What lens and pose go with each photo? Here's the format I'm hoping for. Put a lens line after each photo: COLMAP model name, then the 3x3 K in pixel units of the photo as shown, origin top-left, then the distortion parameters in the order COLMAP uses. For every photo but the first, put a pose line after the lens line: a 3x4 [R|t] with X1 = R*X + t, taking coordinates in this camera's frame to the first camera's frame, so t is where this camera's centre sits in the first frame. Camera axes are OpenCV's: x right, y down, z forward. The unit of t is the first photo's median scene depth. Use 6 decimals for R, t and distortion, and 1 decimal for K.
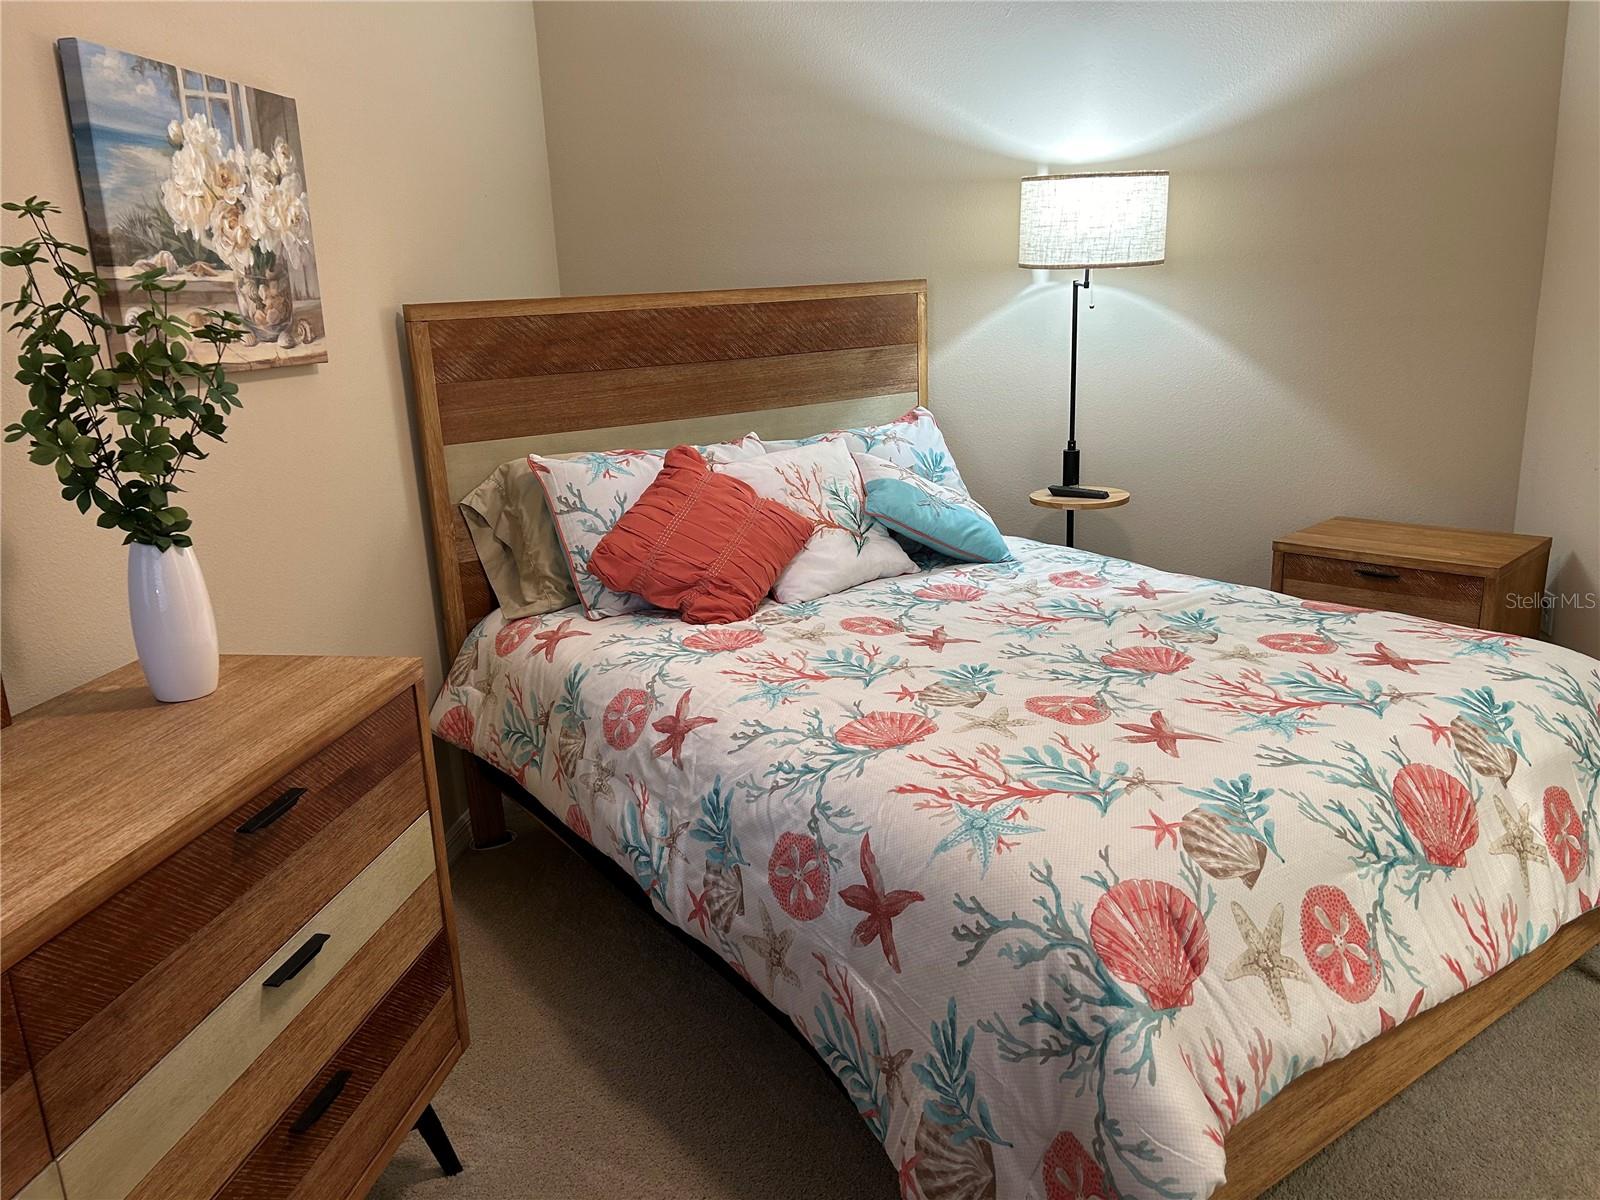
lens RADIAL K [[1208.0, 0, 806.2], [0, 1208.0, 614.7], [0, 0, 1]] dist [0.057800, -0.066935]
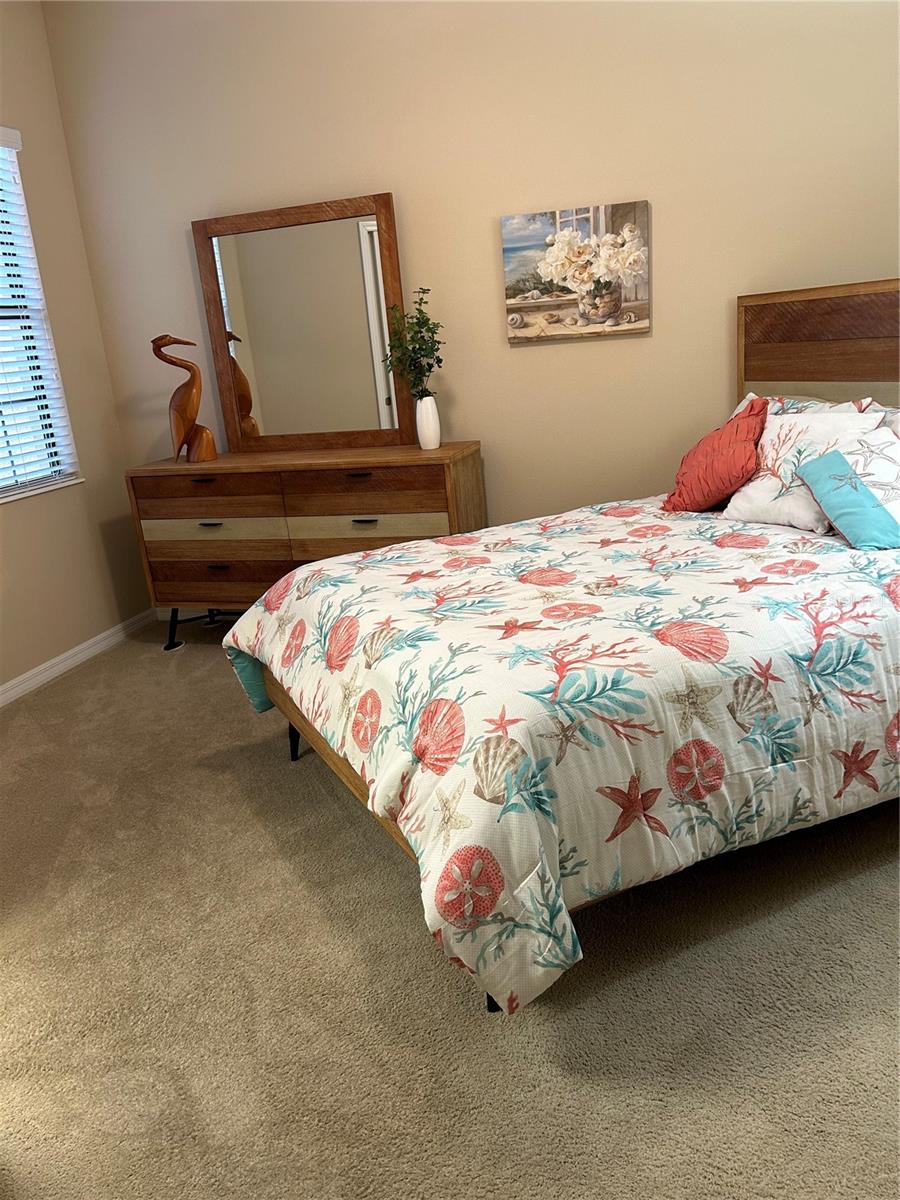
lens RADIAL K [[906.0, 0, 451.1], [0, 906.0, 596.8], [0, 0, 1]] dist [0.057800, -0.066935]
pose [[-0.177460, 0.337952, -0.924282, 1.351406], [-0.163493, 0.916013, 0.366319, -0.341513], [0.970453, 0.216120, -0.107303, 1.053372]]
